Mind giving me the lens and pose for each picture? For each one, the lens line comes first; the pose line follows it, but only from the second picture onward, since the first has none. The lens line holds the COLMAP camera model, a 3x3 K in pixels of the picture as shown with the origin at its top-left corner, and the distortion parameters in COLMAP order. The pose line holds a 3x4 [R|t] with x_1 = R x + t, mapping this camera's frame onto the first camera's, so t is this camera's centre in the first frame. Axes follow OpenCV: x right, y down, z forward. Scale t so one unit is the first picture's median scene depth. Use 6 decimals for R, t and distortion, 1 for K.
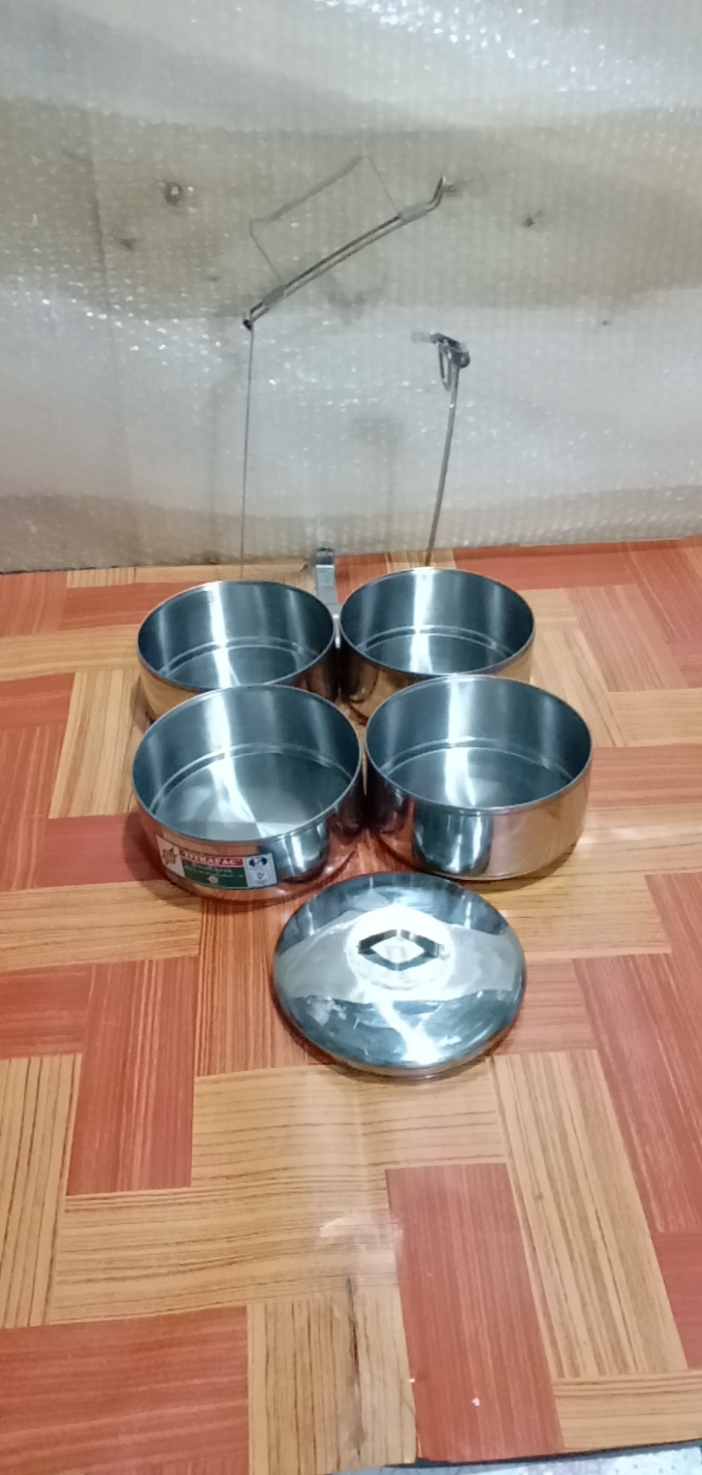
lens RADIAL K [[1193.8, 0, 354.8], [0, 1193.8, 738.6], [0, 0, 1]] dist [0.094534, -0.222219]
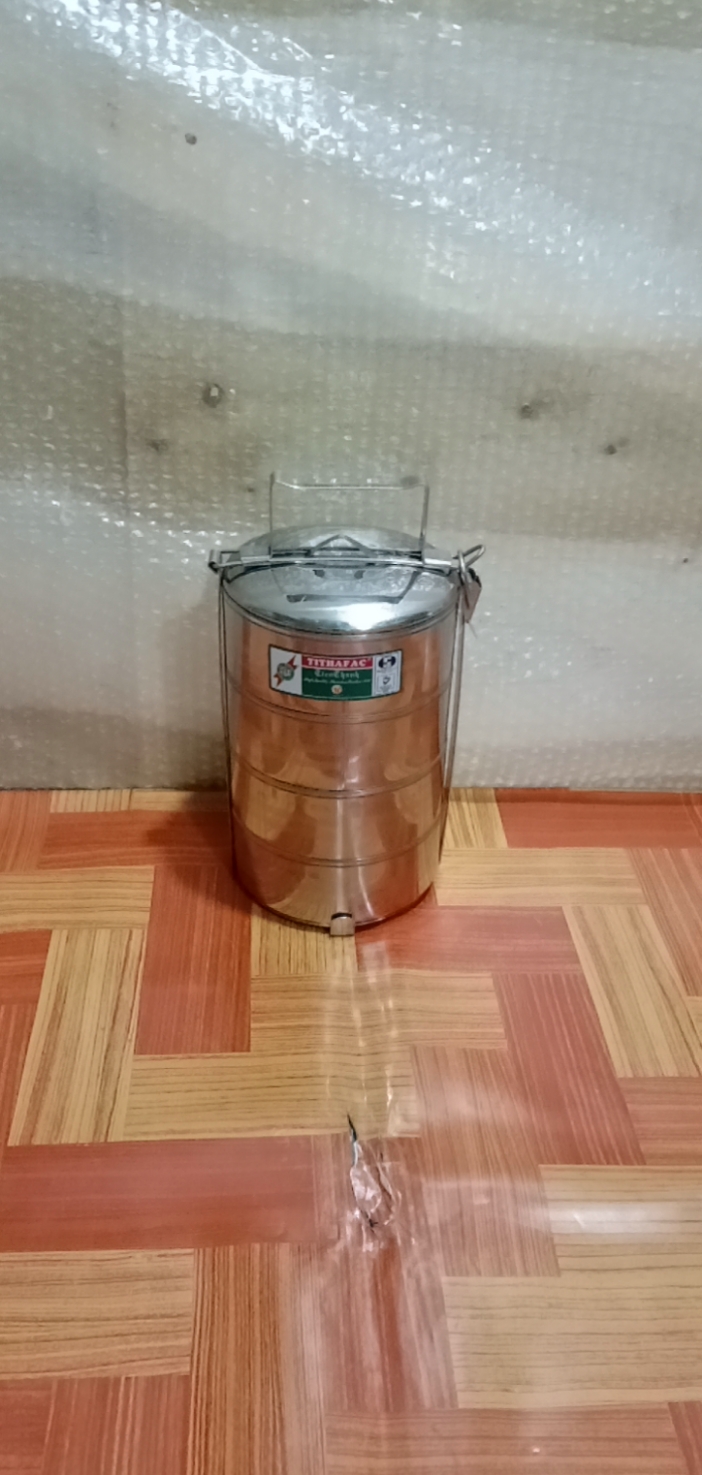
lens RADIAL K [[1198.3, 0, 357.5], [0, 1198.3, 739.8], [0, 0, 1]] dist [0.089164, -0.244077]
pose [[0.997749, 0.060496, 0.028921, -0.057305], [-0.057552, 0.993943, -0.093625, -0.131038], [-0.034409, 0.091750, 0.995187, 0.152734]]
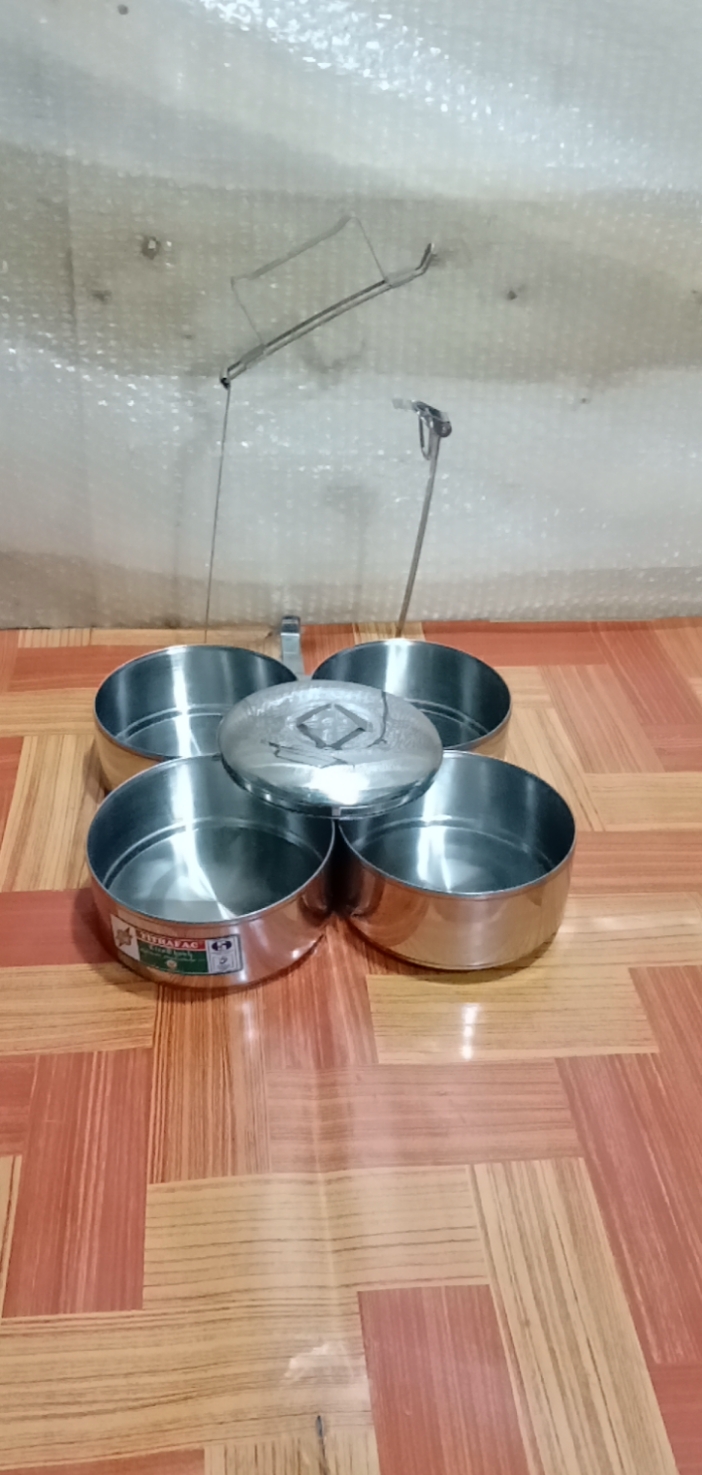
lens RADIAL K [[1194.1, 0, 358.0], [0, 1194.1, 741.3], [0, 0, 1]] dist [0.083930, -0.222661]
pose [[0.997947, 0.030906, 0.056093, -0.026408], [-0.027461, 0.997750, -0.061169, -0.000731], [-0.057857, 0.059503, 0.996550, 0.049097]]
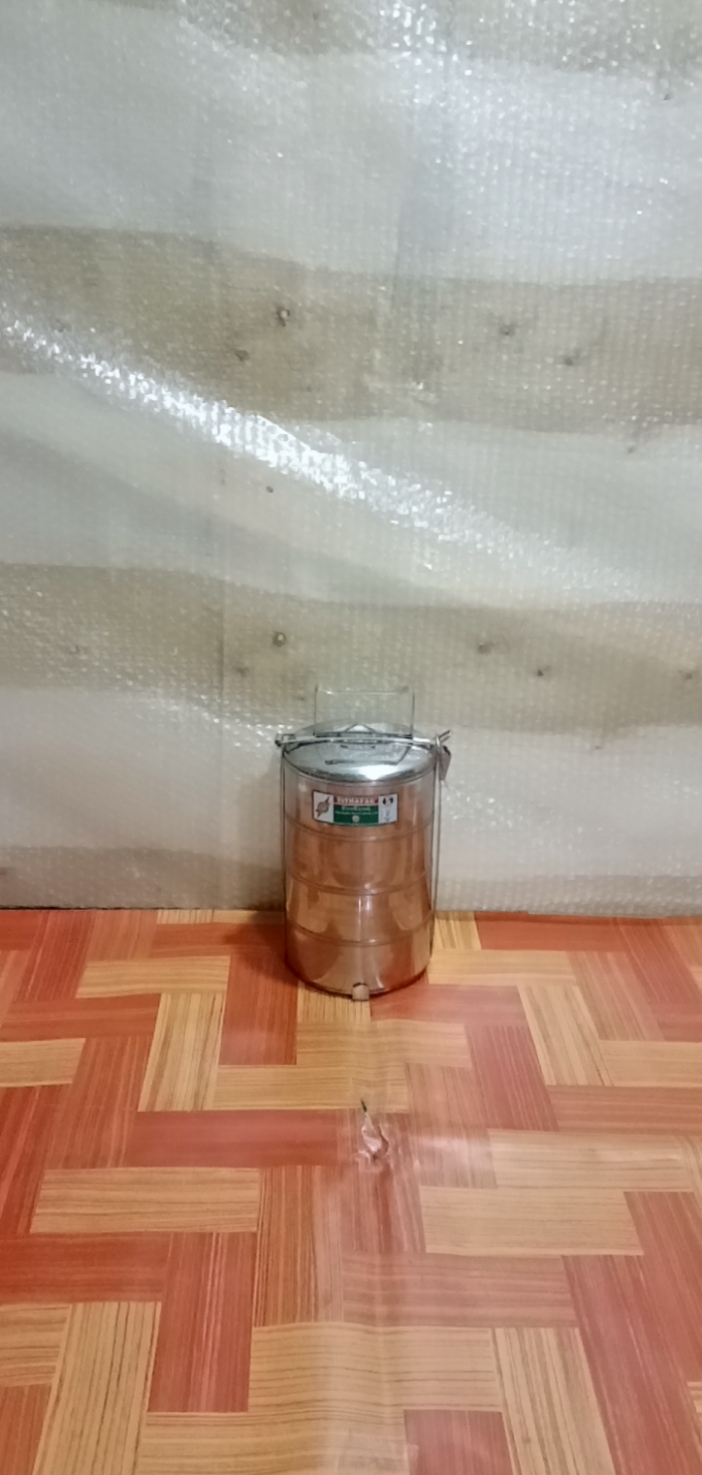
lens RADIAL K [[1193.8, 0, 354.8], [0, 1193.8, 738.6], [0, 0, 1]] dist [0.094534, -0.222219]
pose [[0.997750, 0.063501, -0.021502, -0.029435], [-0.067009, 0.954812, -0.289560, 0.041514], [0.002143, 0.290349, 0.956918, -0.266582]]
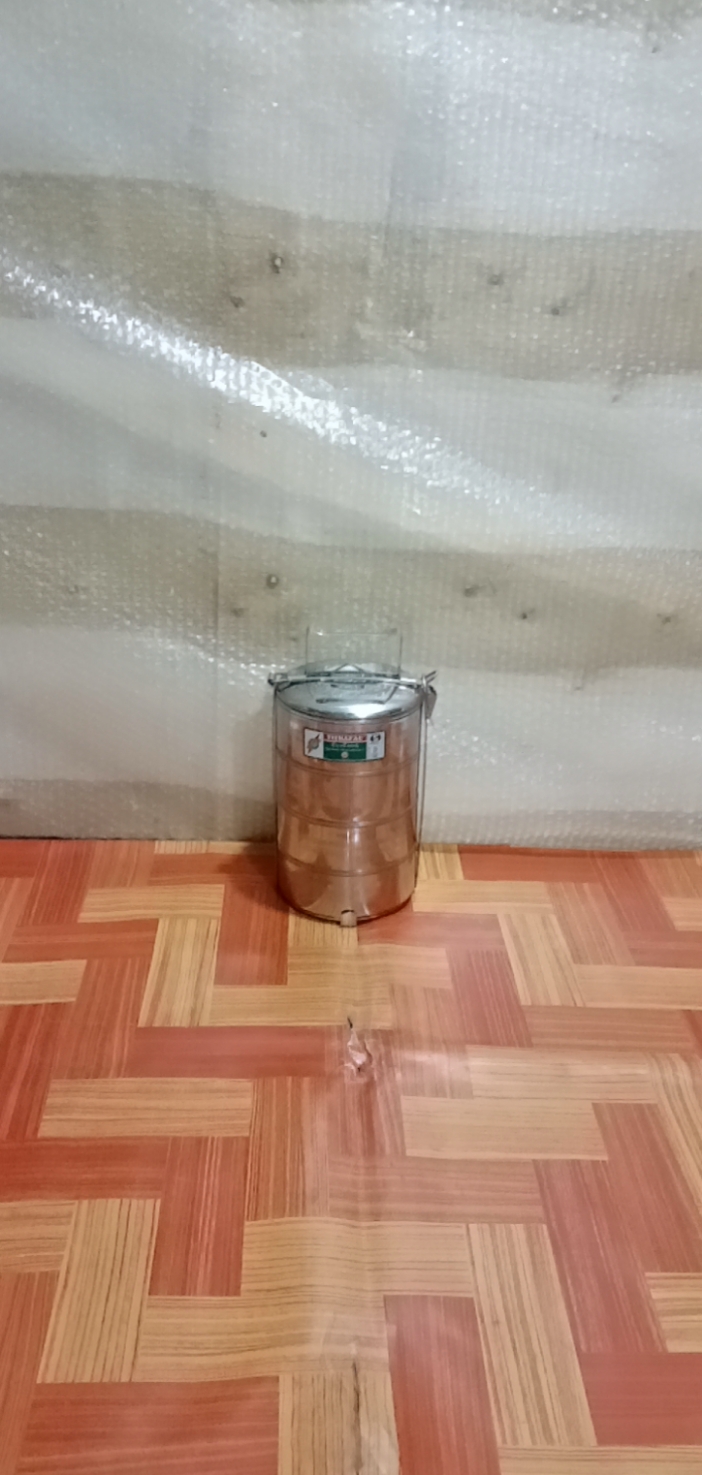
lens RADIAL K [[1193.8, 0, 354.8], [0, 1193.8, 738.6], [0, 0, 1]] dist [0.094534, -0.222219]
pose [[0.997359, 0.071649, -0.011917, -0.024972], [-0.072413, 0.968077, -0.239966, 0.055552], [-0.005656, 0.240195, 0.970708, -0.320213]]
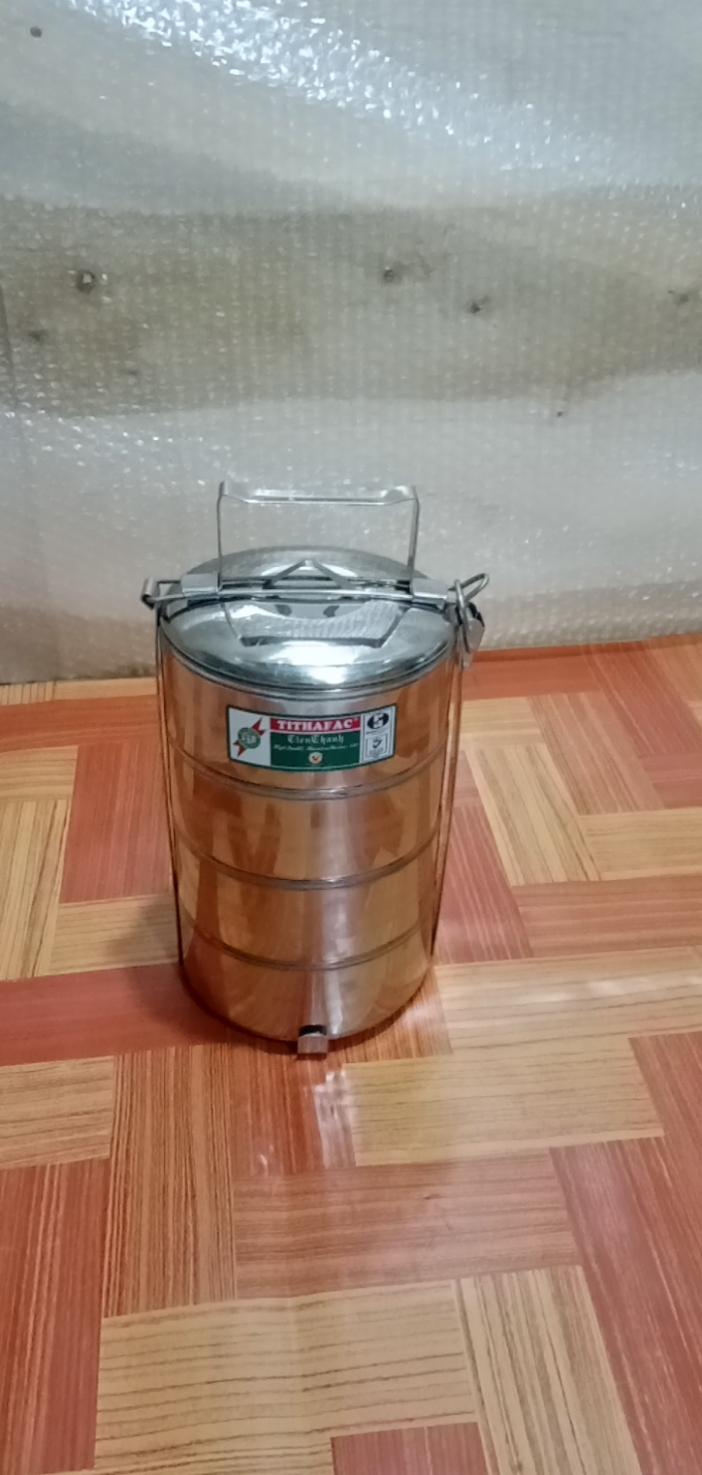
lens RADIAL K [[1198.3, 0, 357.5], [0, 1198.3, 739.8], [0, 0, 1]] dist [0.089164, -0.244077]
pose [[0.999236, -0.021188, 0.032840, 0.018243], [0.023183, 0.997831, -0.061603, -0.046011], [-0.031463, 0.062317, 0.997560, 0.104877]]
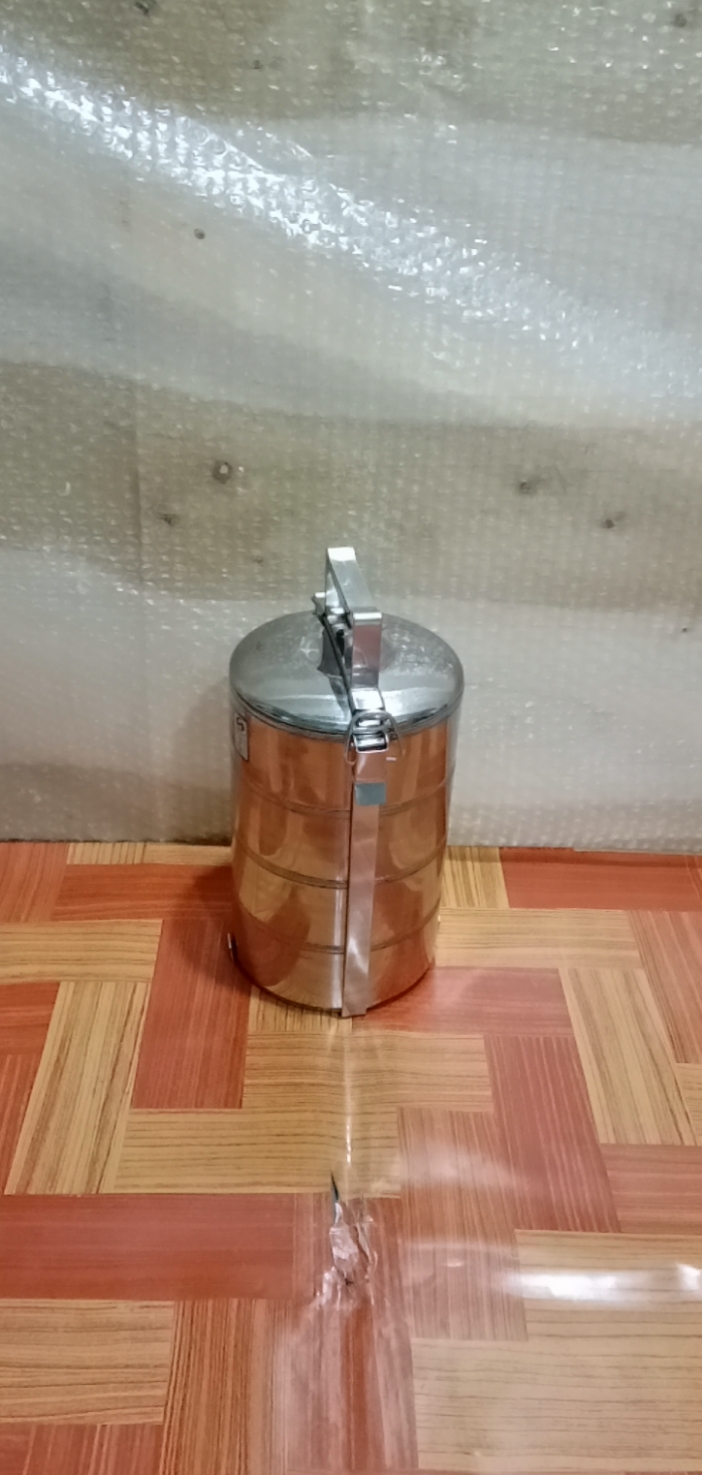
lens RADIAL K [[1198.3, 0, 357.5], [0, 1198.3, 739.8], [0, 0, 1]] dist [0.089164, -0.244077]
pose [[0.996981, 0.074795, -0.020851, -0.014054], [-0.076680, 0.990652, -0.112822, -0.159638], [0.012218, 0.114081, 0.993396, 0.120154]]
